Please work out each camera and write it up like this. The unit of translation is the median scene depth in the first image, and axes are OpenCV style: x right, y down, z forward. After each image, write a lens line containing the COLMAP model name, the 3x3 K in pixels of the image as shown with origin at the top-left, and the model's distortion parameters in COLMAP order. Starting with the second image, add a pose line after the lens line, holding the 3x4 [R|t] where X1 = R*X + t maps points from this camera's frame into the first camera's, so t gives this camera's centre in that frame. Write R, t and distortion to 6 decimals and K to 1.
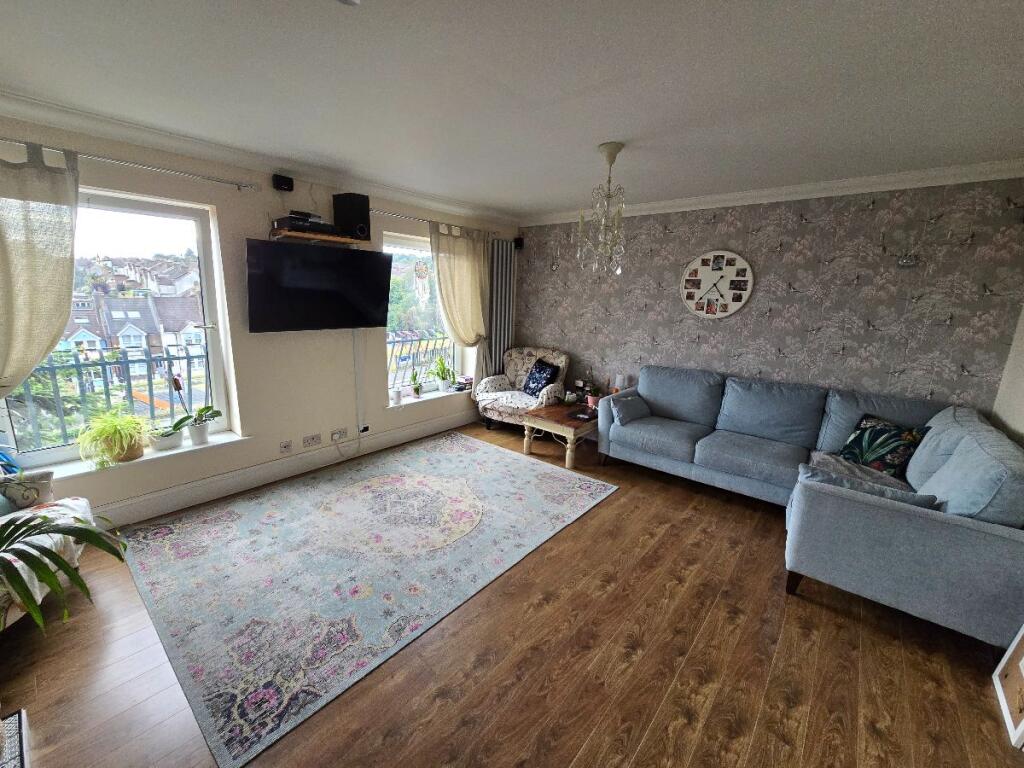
lens RADIAL K [[423.5, 0, 505.3], [0, 423.5, 389.1], [0, 0, 1]] dist [0.000665, 0.000637]
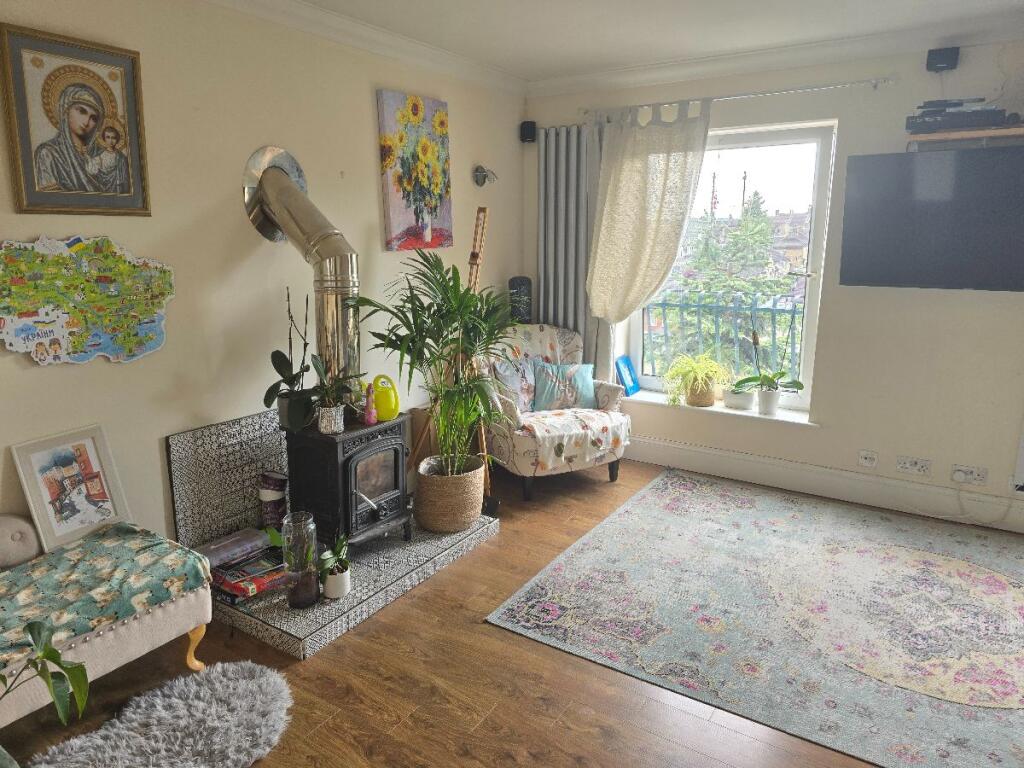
lens RADIAL K [[680.8, 0, 503.6], [0, 680.8, 383.1], [0, 0, 1]] dist [0.061705, -0.057238]
pose [[0.128793, 0.187885, -0.973710, 0.416055], [-0.214762, 0.963870, 0.157580, -0.025181], [0.968137, 0.188821, 0.164491, 0.217001]]
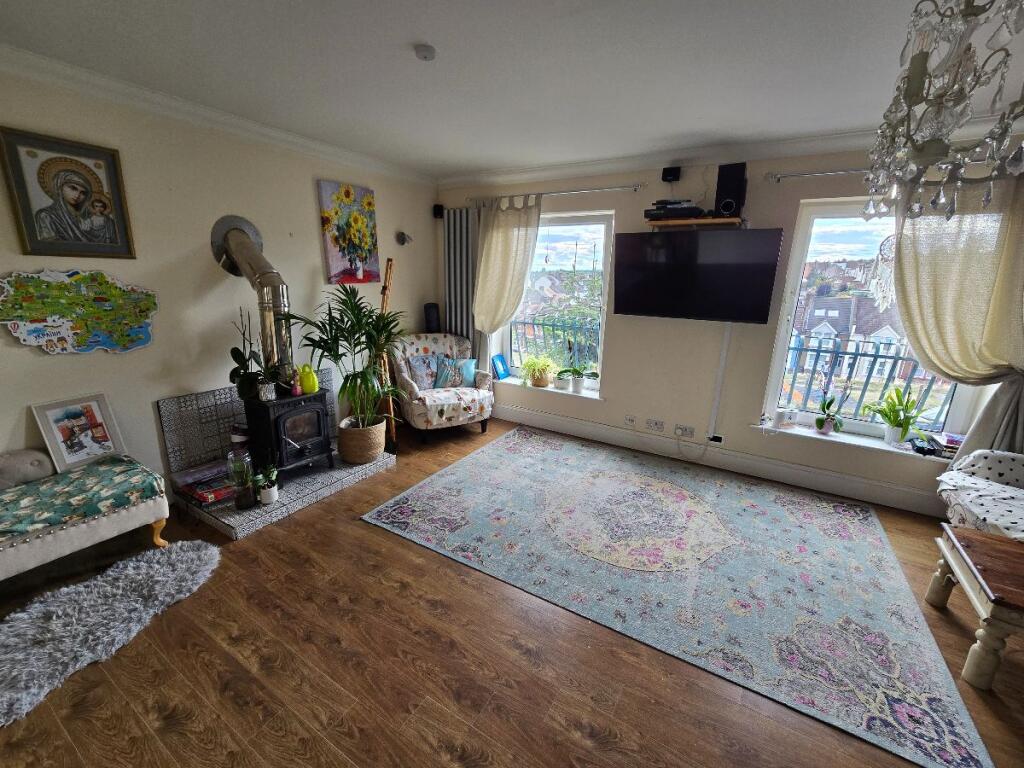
lens RADIAL K [[423.5, 0, 505.3], [0, 423.5, 389.1], [0, 0, 1]] dist [0.000665, 0.000637]
pose [[0.159249, 0.234356, -0.959019, 0.434591], [-0.237839, 0.951911, 0.193125, -0.071311], [0.958161, 0.197338, 0.207330, 0.404868]]
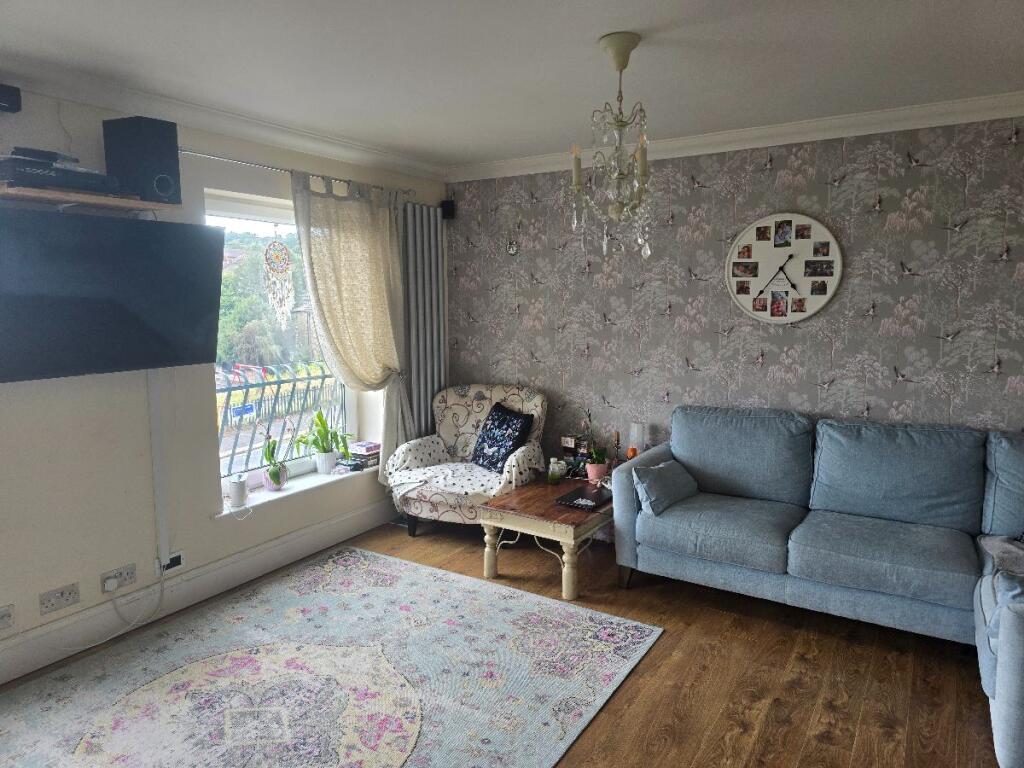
lens RADIAL K [[689.0, 0, 518.1], [0, 689.0, 371.6], [0, 0, 1]] dist [0.069508, -0.061796]
pose [[0.987510, -0.049042, 0.149728, -0.036906], [0.064813, 0.992636, -0.102340, -0.021449], [-0.143606, 0.110766, 0.983417, 0.087210]]
